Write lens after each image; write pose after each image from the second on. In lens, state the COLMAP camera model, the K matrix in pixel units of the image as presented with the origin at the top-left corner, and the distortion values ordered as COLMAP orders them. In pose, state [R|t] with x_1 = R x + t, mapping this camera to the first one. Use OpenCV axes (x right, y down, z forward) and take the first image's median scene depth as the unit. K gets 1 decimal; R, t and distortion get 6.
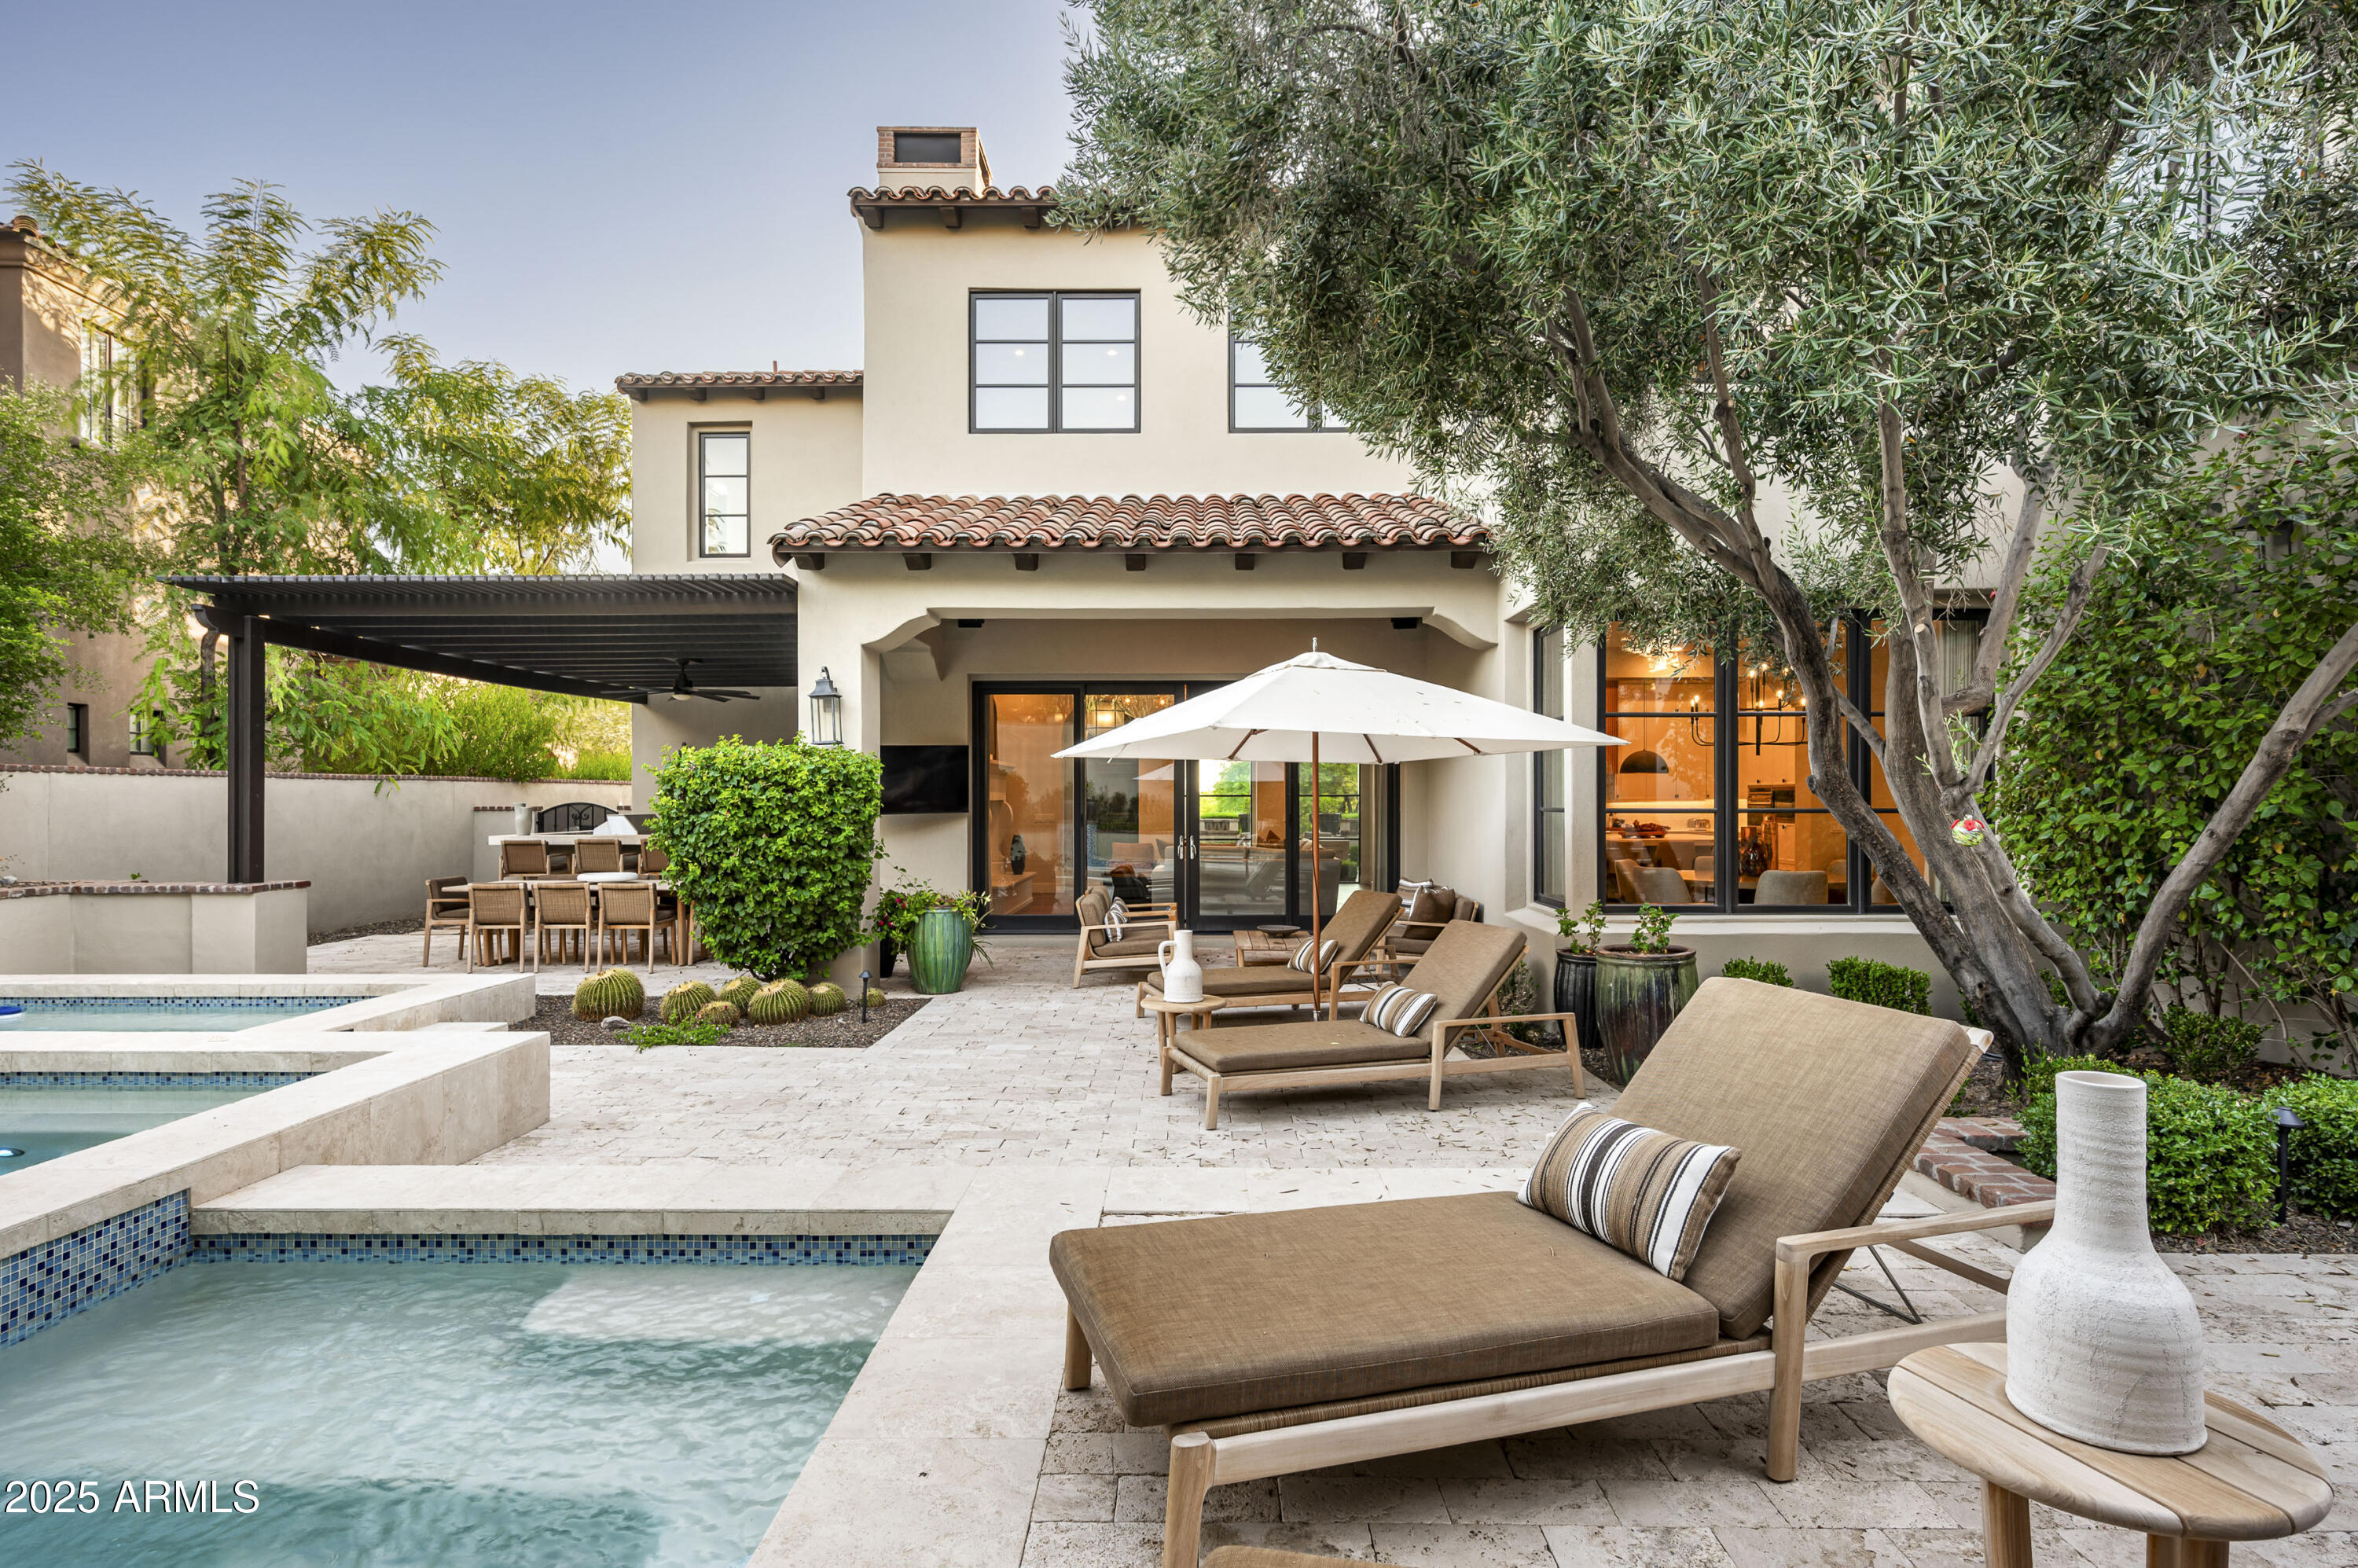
lens RADIAL K [[1220.7, 0, 1184.2], [0, 1220.7, 779.7], [0, 0, 1]] dist [-0.000382, -0.000131]
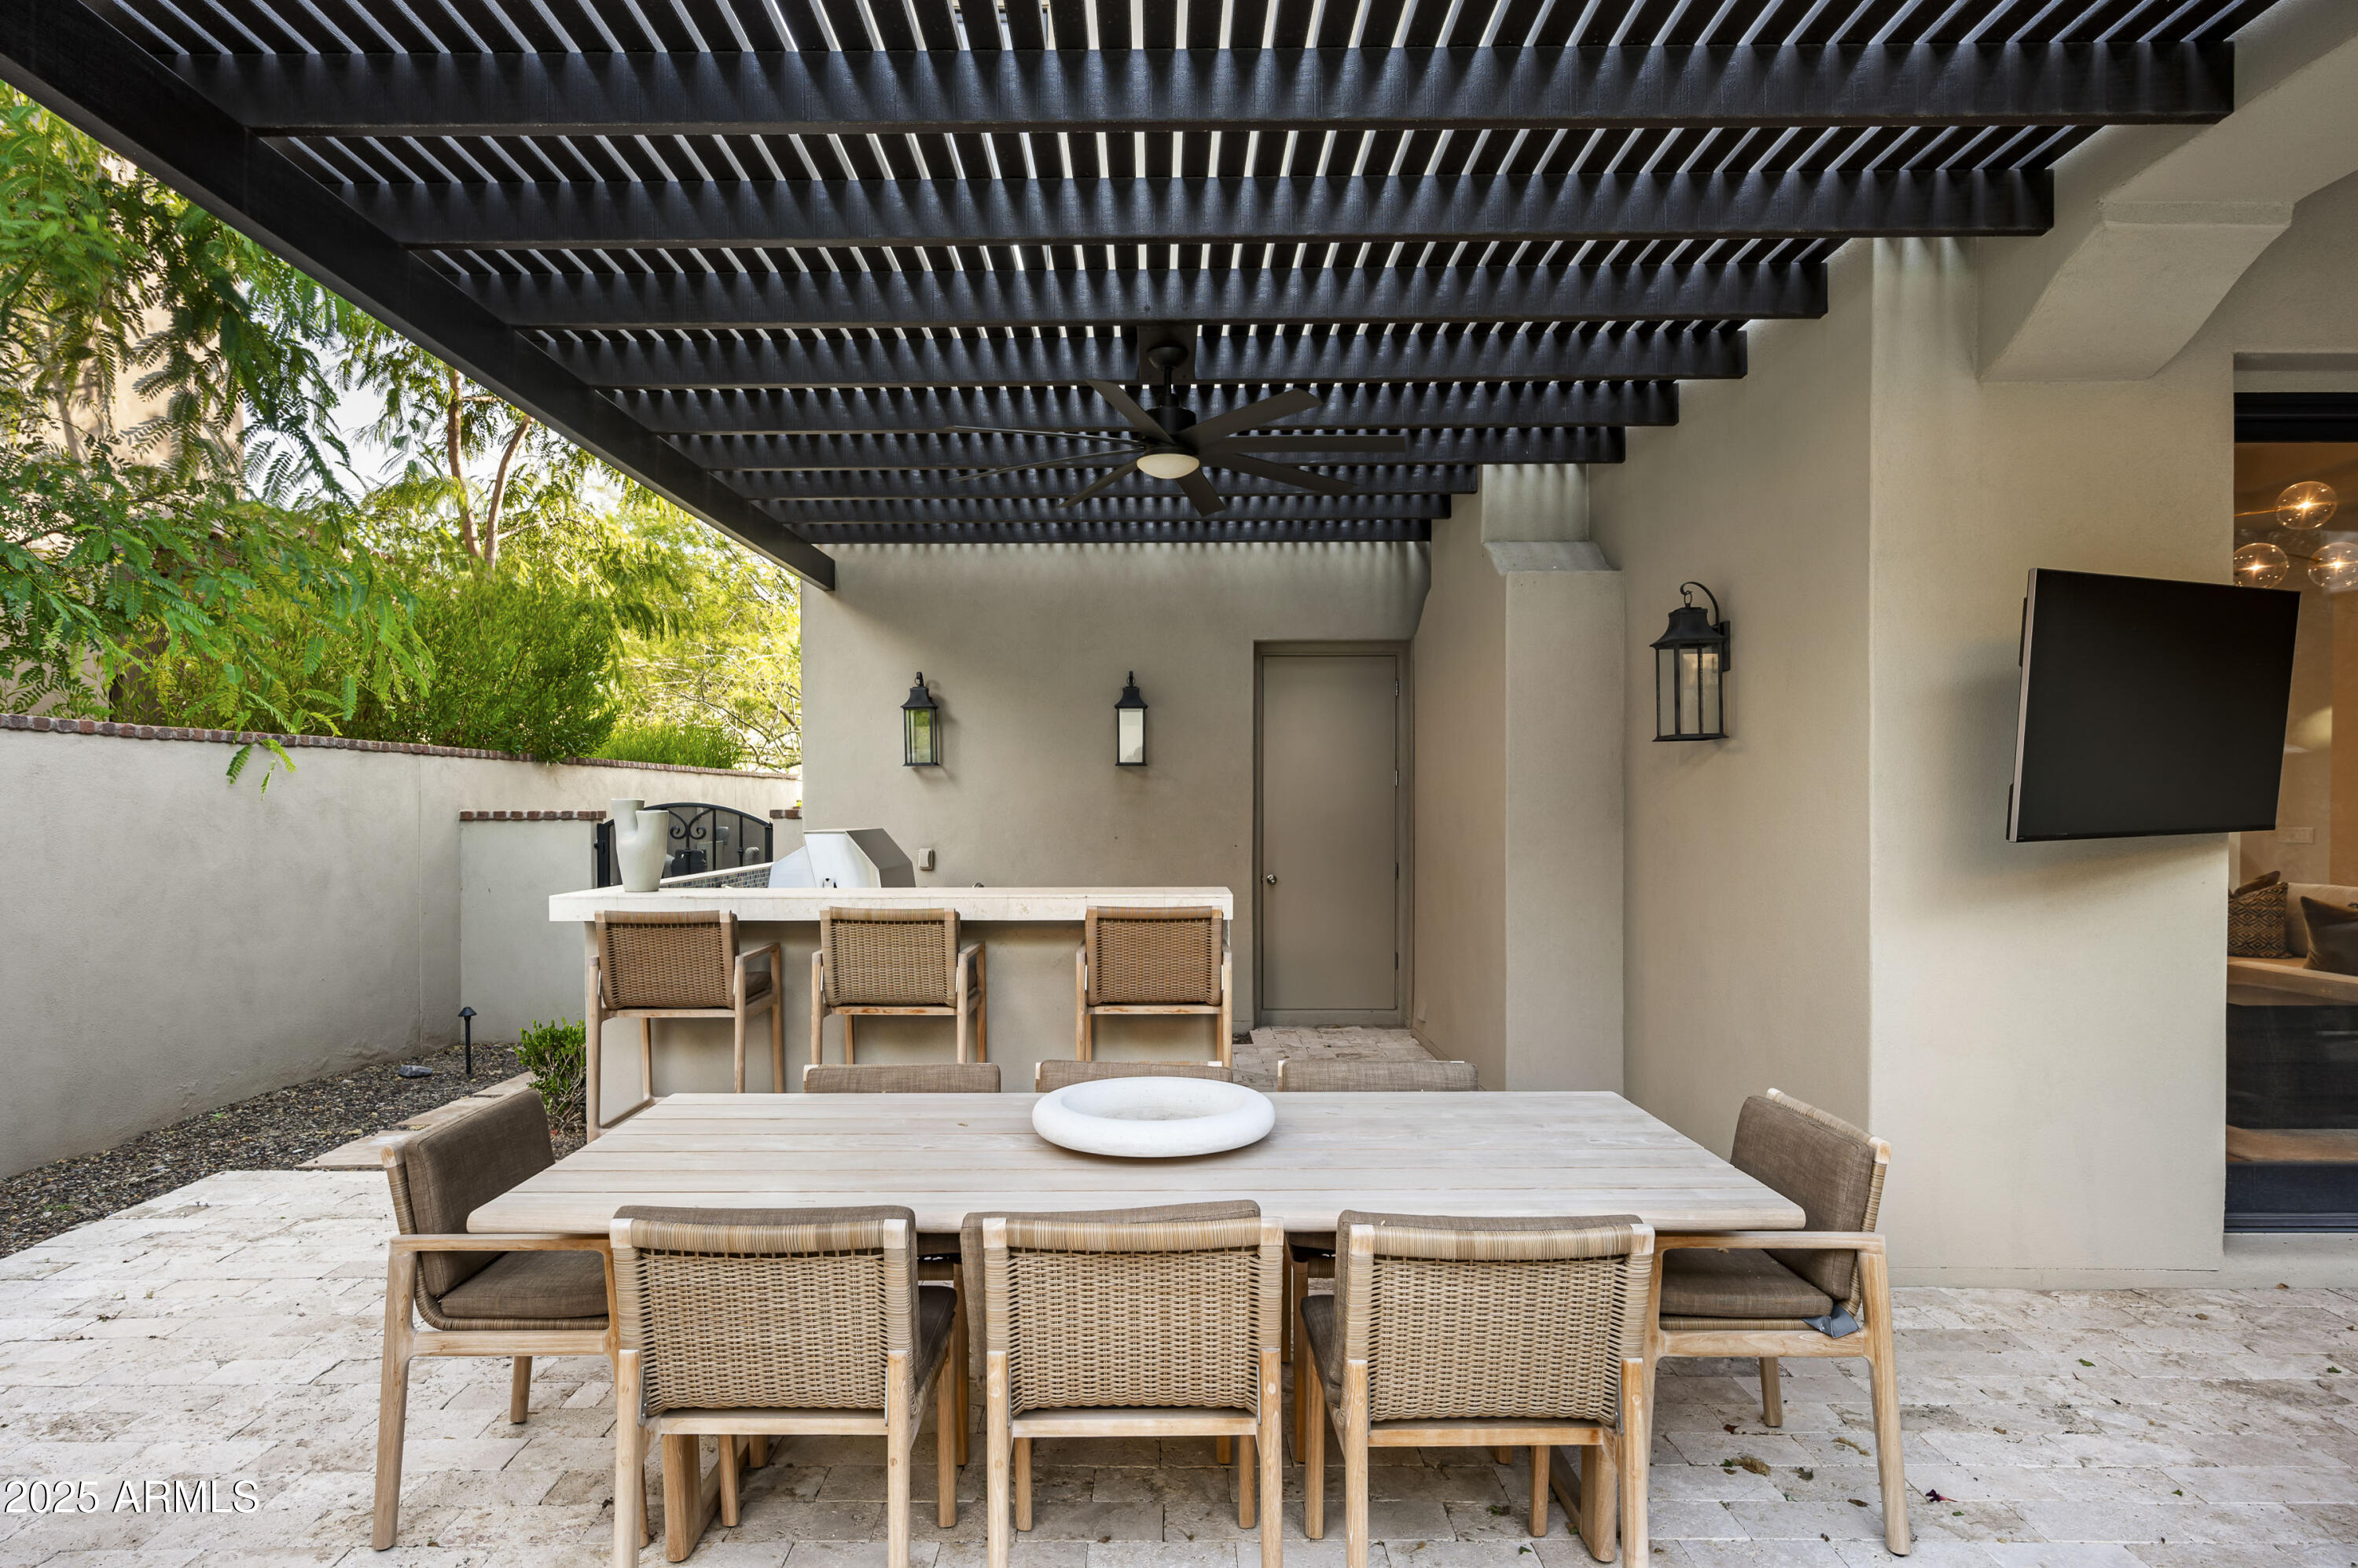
lens RADIAL K [[1305.0, 0, 1178.7], [0, 1305.0, 791.5], [0, 0, 1]] dist [0.001224, 0.000728]
pose [[0.999764, 0.005346, 0.021035, -0.396685], [-0.005391, 0.999983, 0.002106, 0.014855], [-0.021023, -0.002219, 0.999777, 0.620992]]
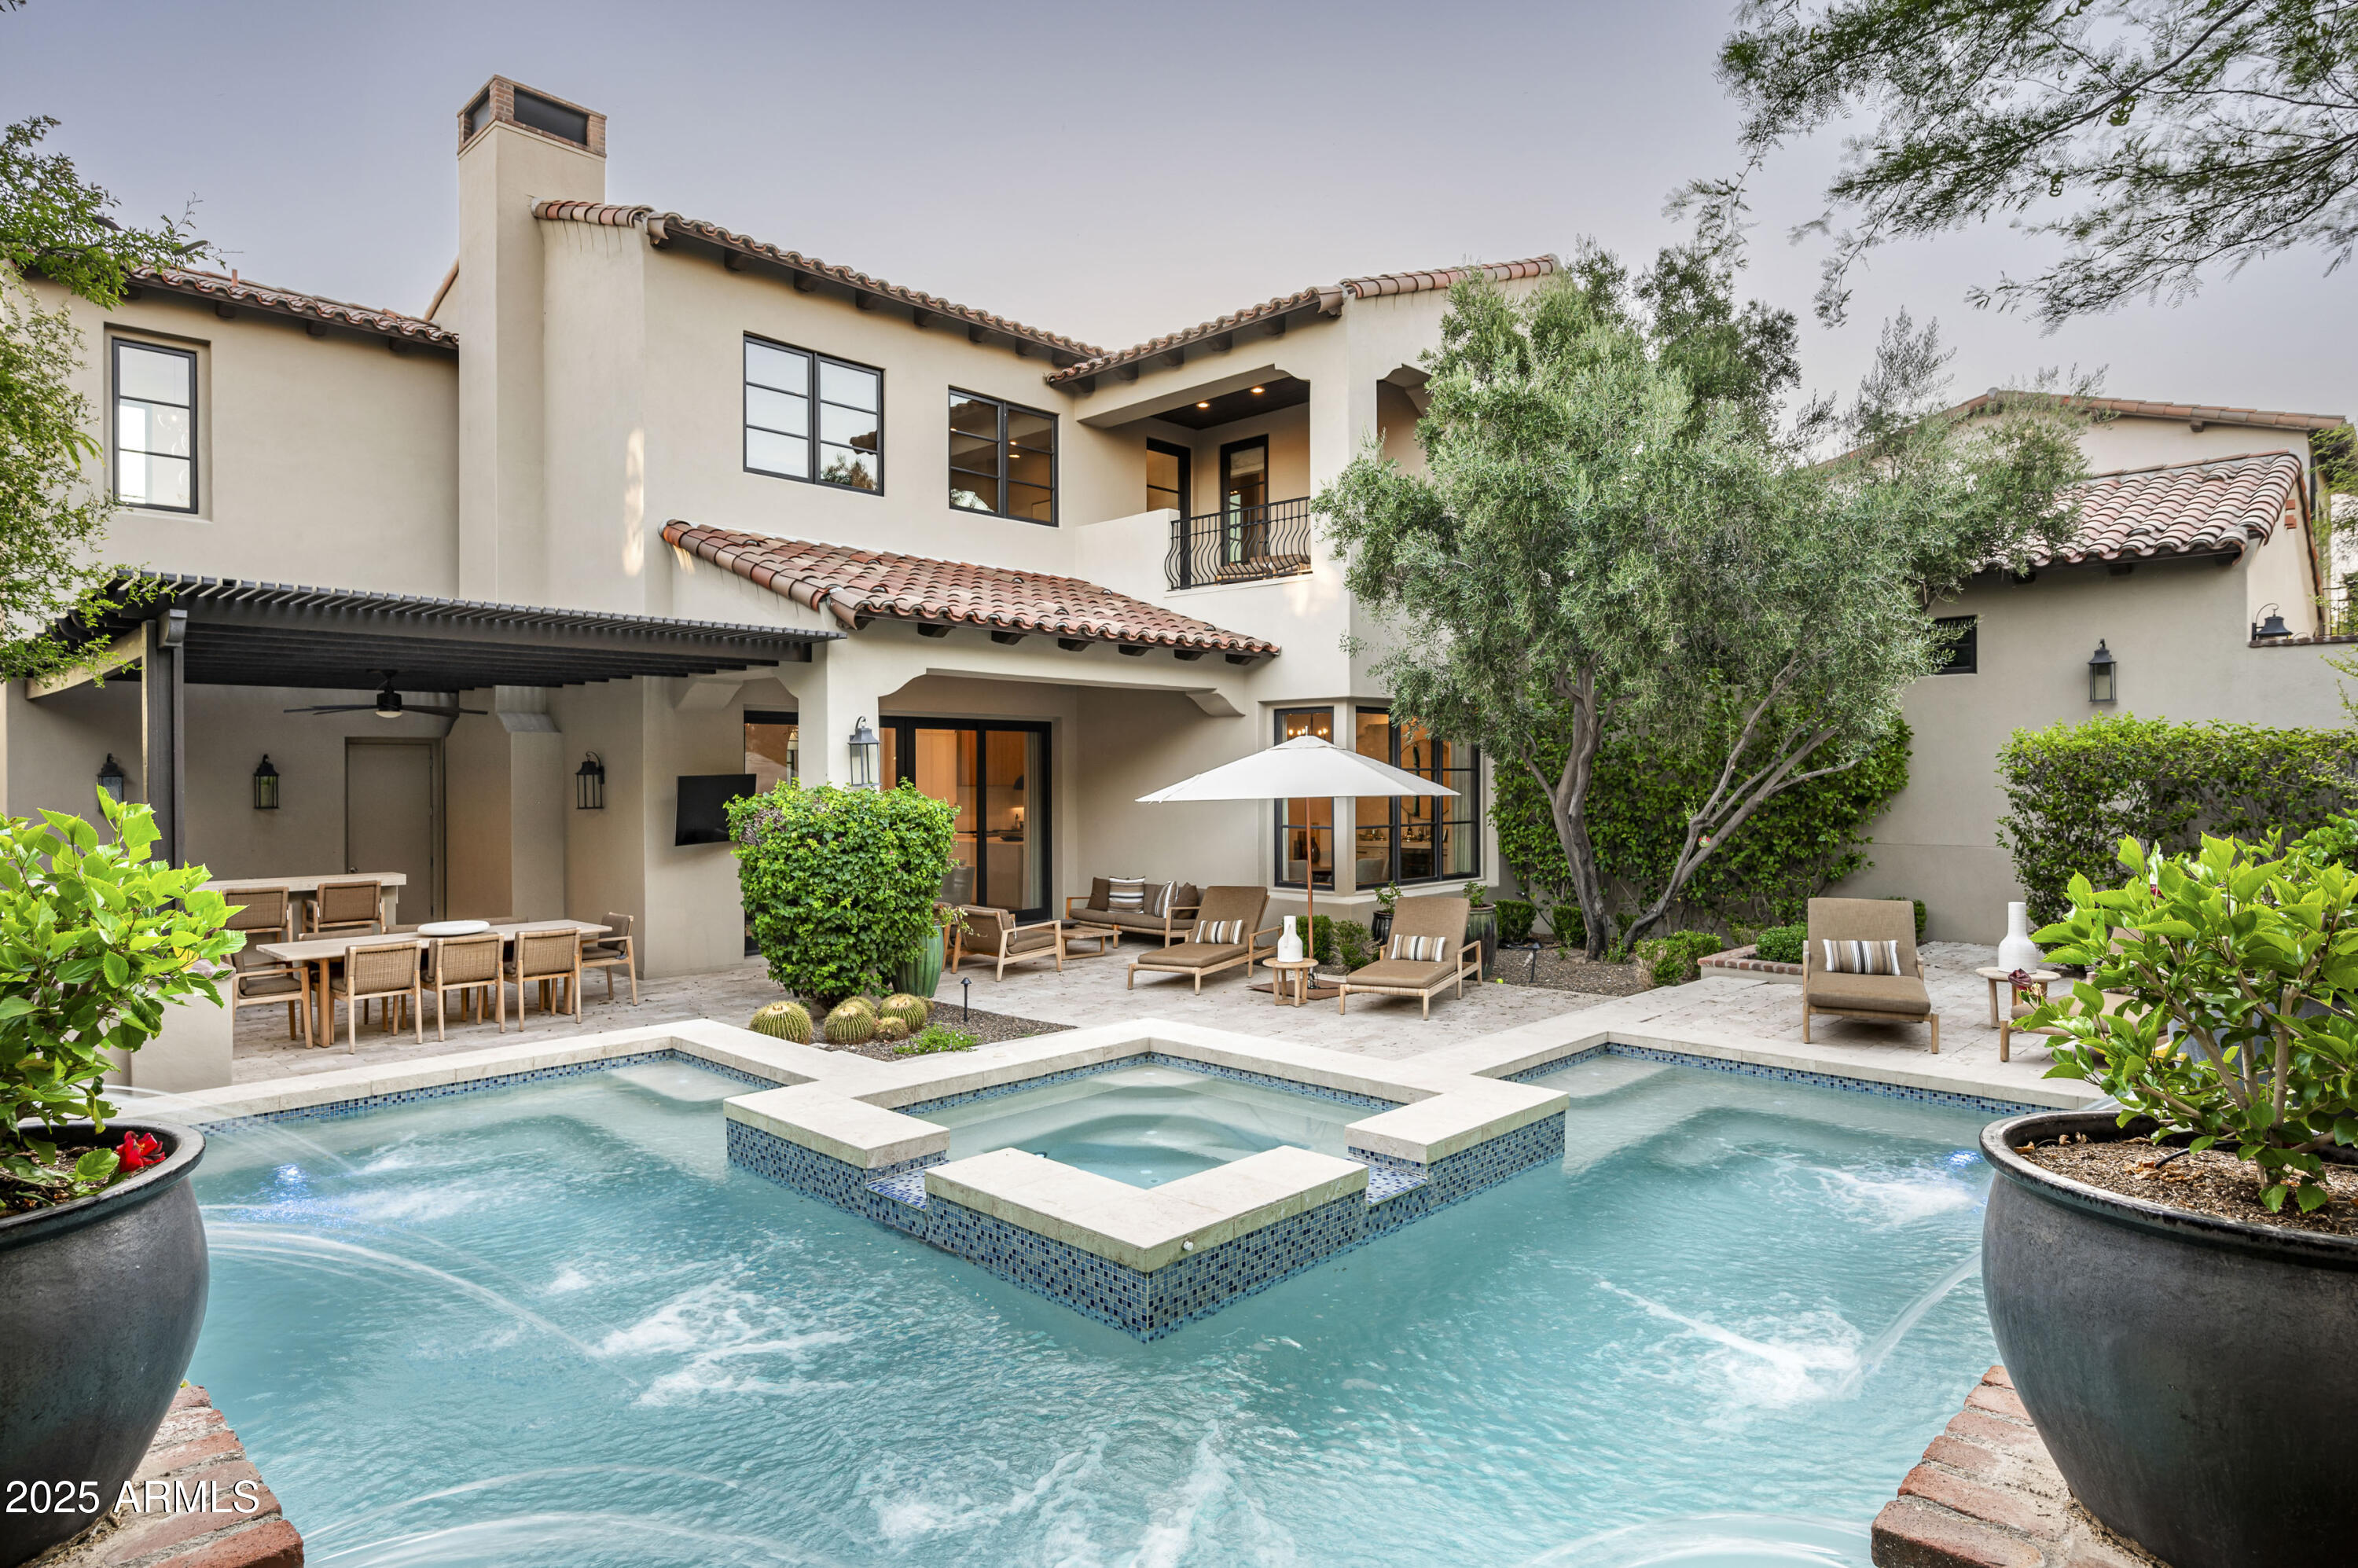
lens RADIAL K [[1305.0, 0, 1181.3], [0, 1305.0, 772.4], [0, 0, 1]] dist [0.001224, 0.000728]
pose [[0.688935, -0.003507, 0.724815, -0.657359], [-0.007617, 0.999898, 0.012079, -0.041749], [-0.724783, -0.013843, 0.688838, -0.030428]]
